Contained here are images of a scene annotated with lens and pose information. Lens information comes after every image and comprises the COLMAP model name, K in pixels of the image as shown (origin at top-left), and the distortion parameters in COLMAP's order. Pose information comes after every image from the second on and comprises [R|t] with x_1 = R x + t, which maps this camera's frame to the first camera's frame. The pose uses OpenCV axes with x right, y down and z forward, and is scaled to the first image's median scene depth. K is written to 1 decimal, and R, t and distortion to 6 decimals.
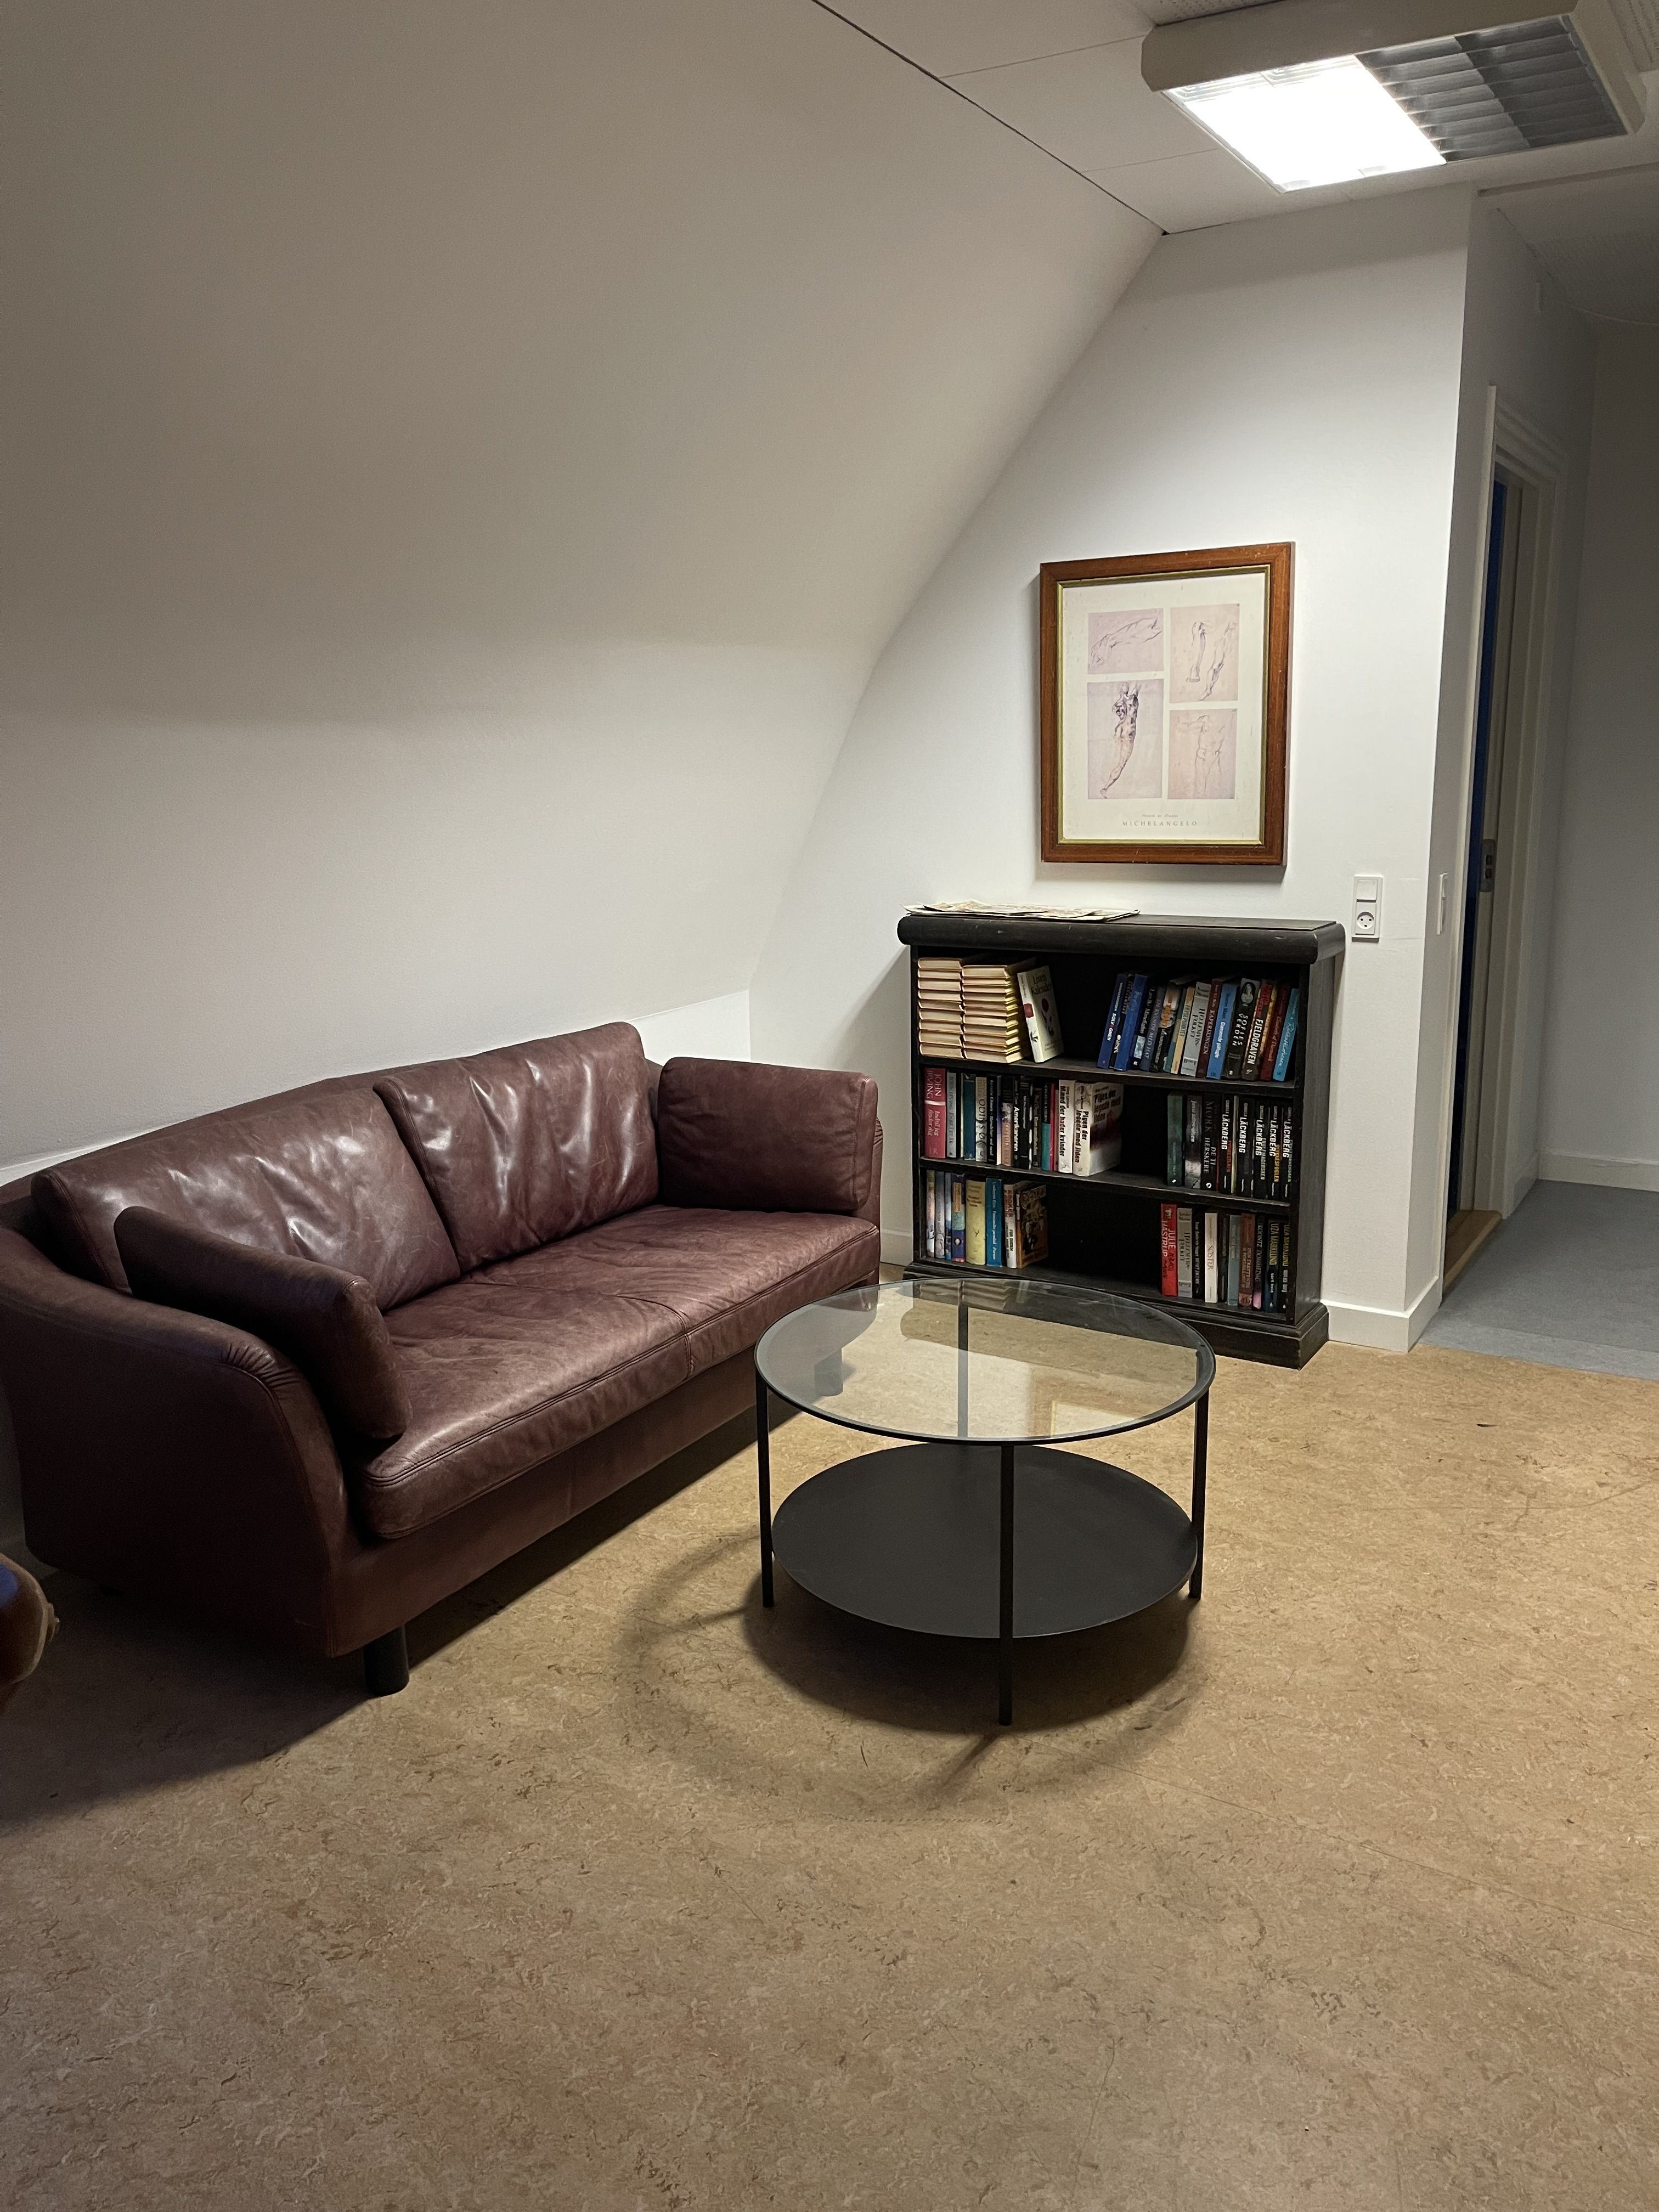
lens RADIAL K [[1699.4, 0, 840.8], [0, 1699.4, 1105.1], [0, 0, 1]] dist [0.017739, -0.018223]
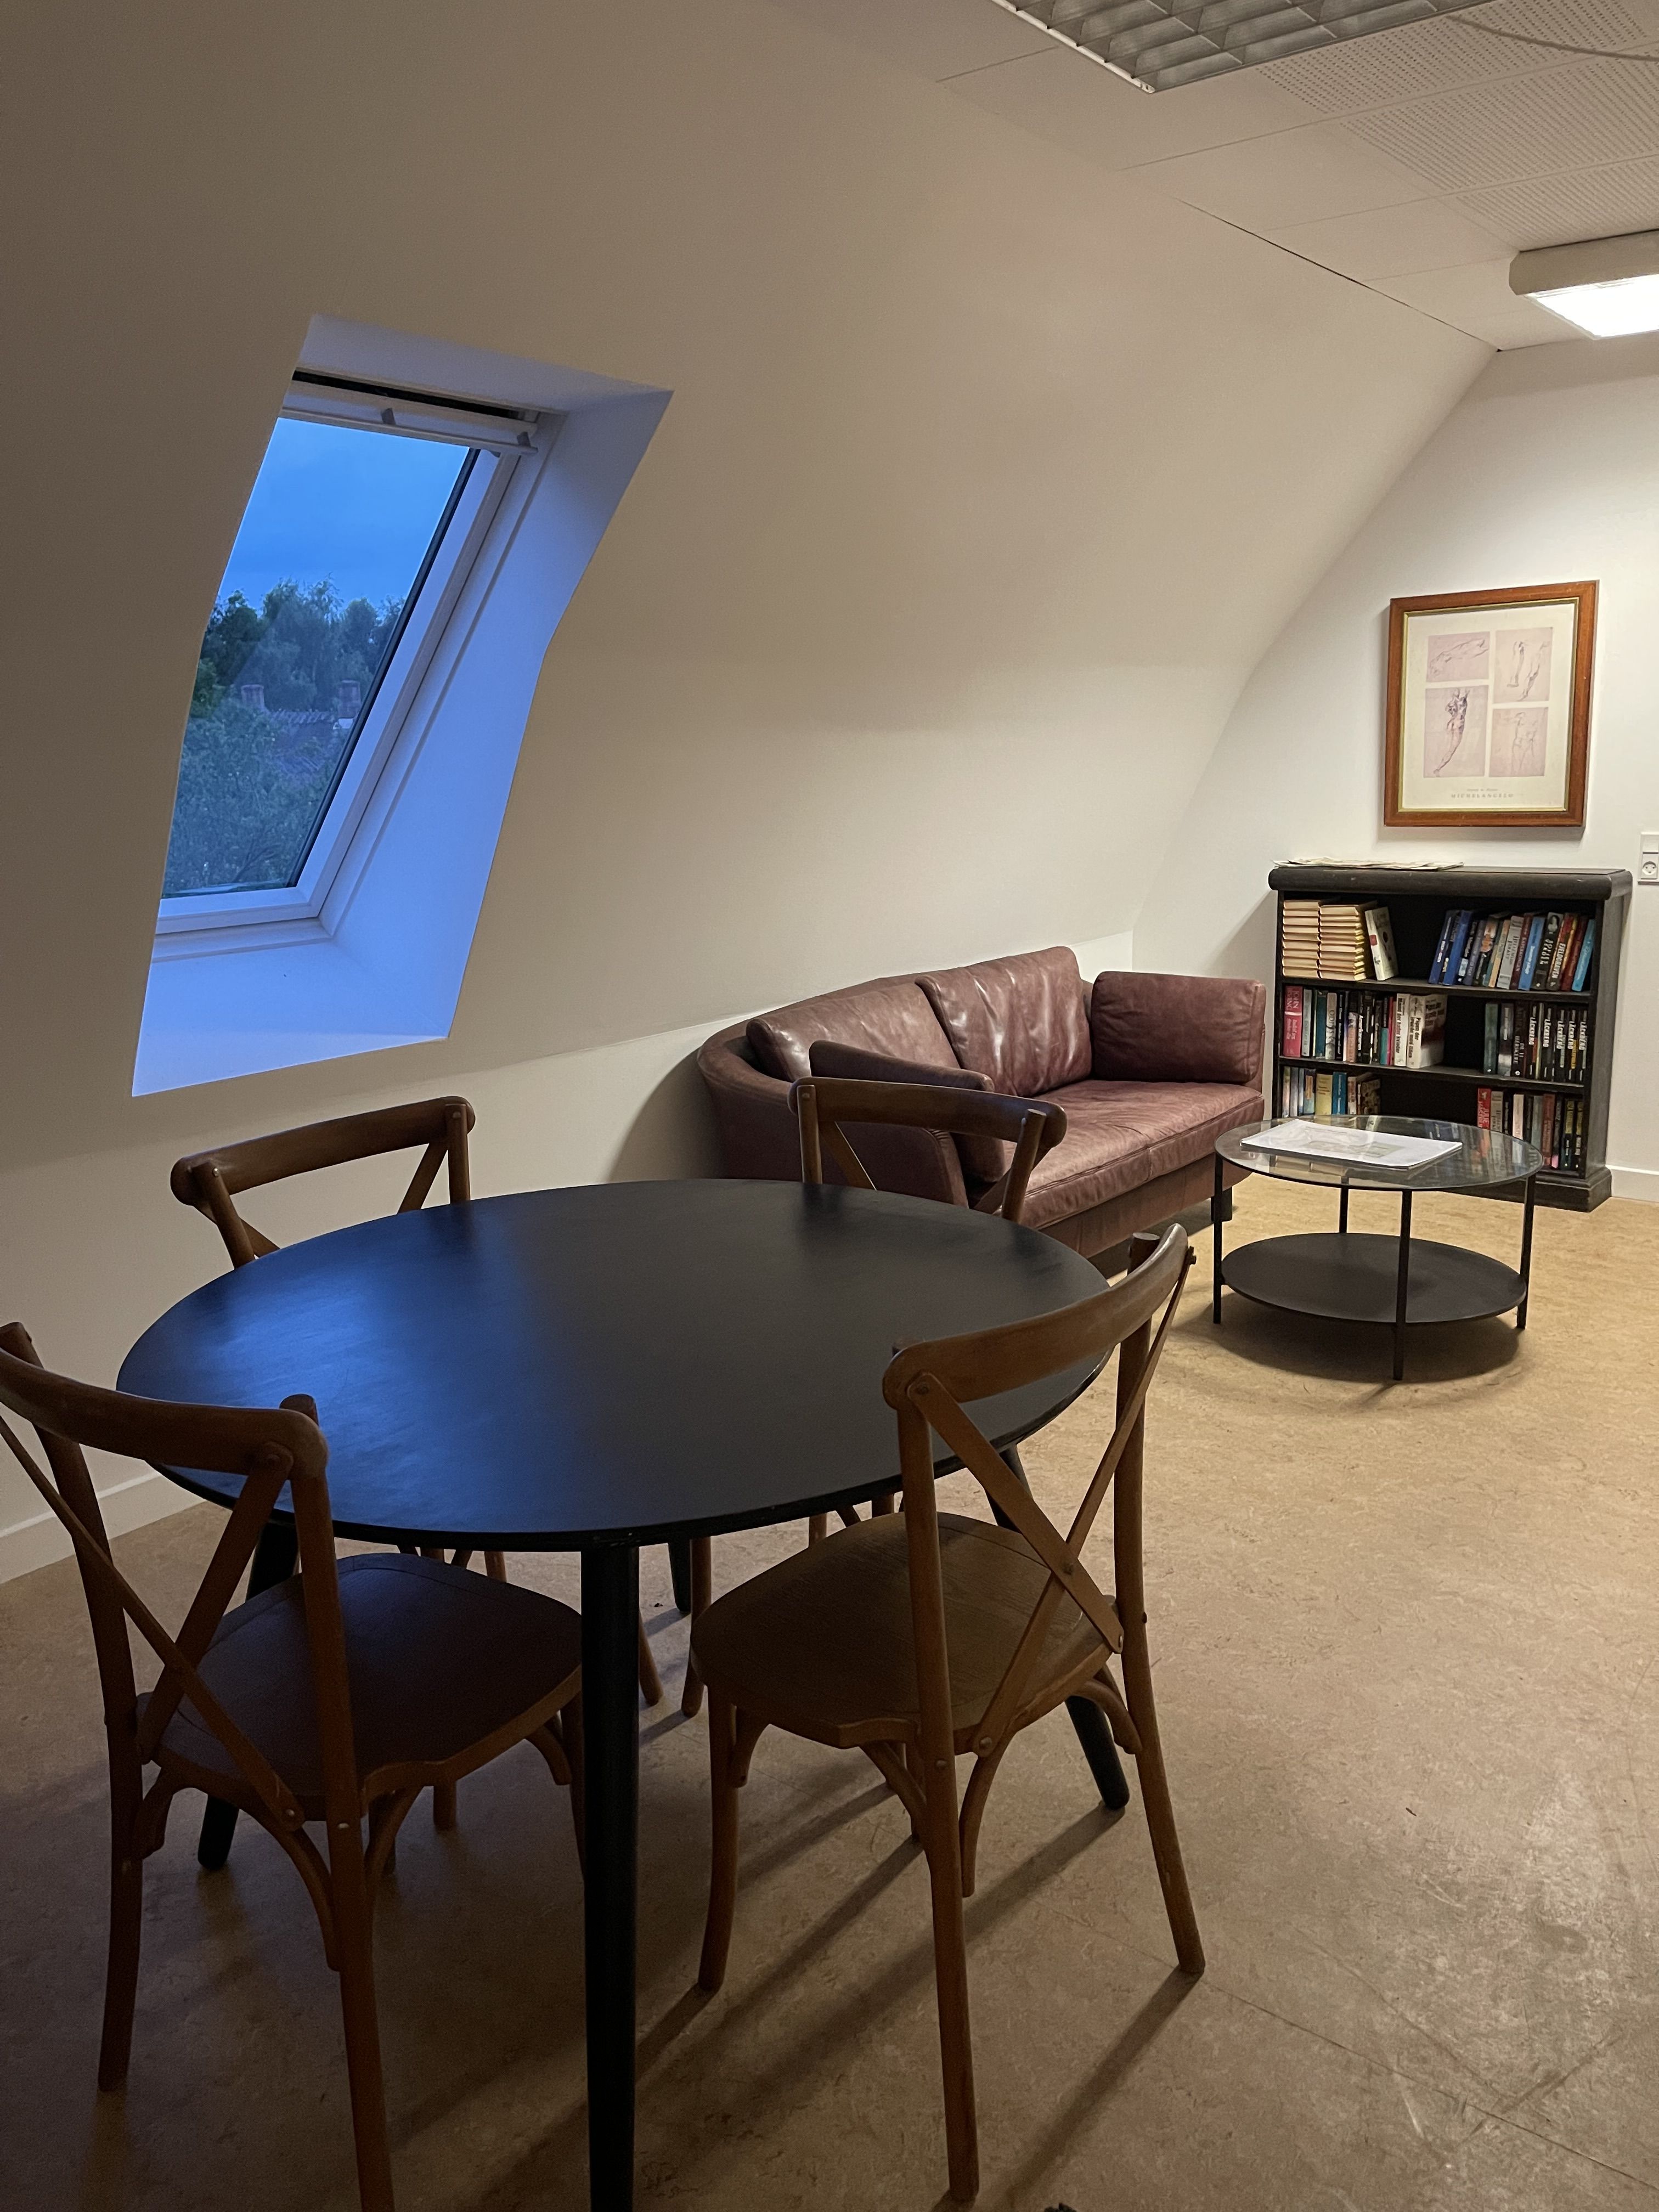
lens RADIAL K [[1699.4, 0, 816.3], [0, 1699.4, 1105.1], [0, 0, 1]] dist [0.017739, -0.018223]
pose [[0.990152, 0.017926, -0.138841, -0.138778], [-0.017756, 0.999839, 0.002465, 0.080864], [0.138863, 0.000025, 0.990312, -0.381113]]
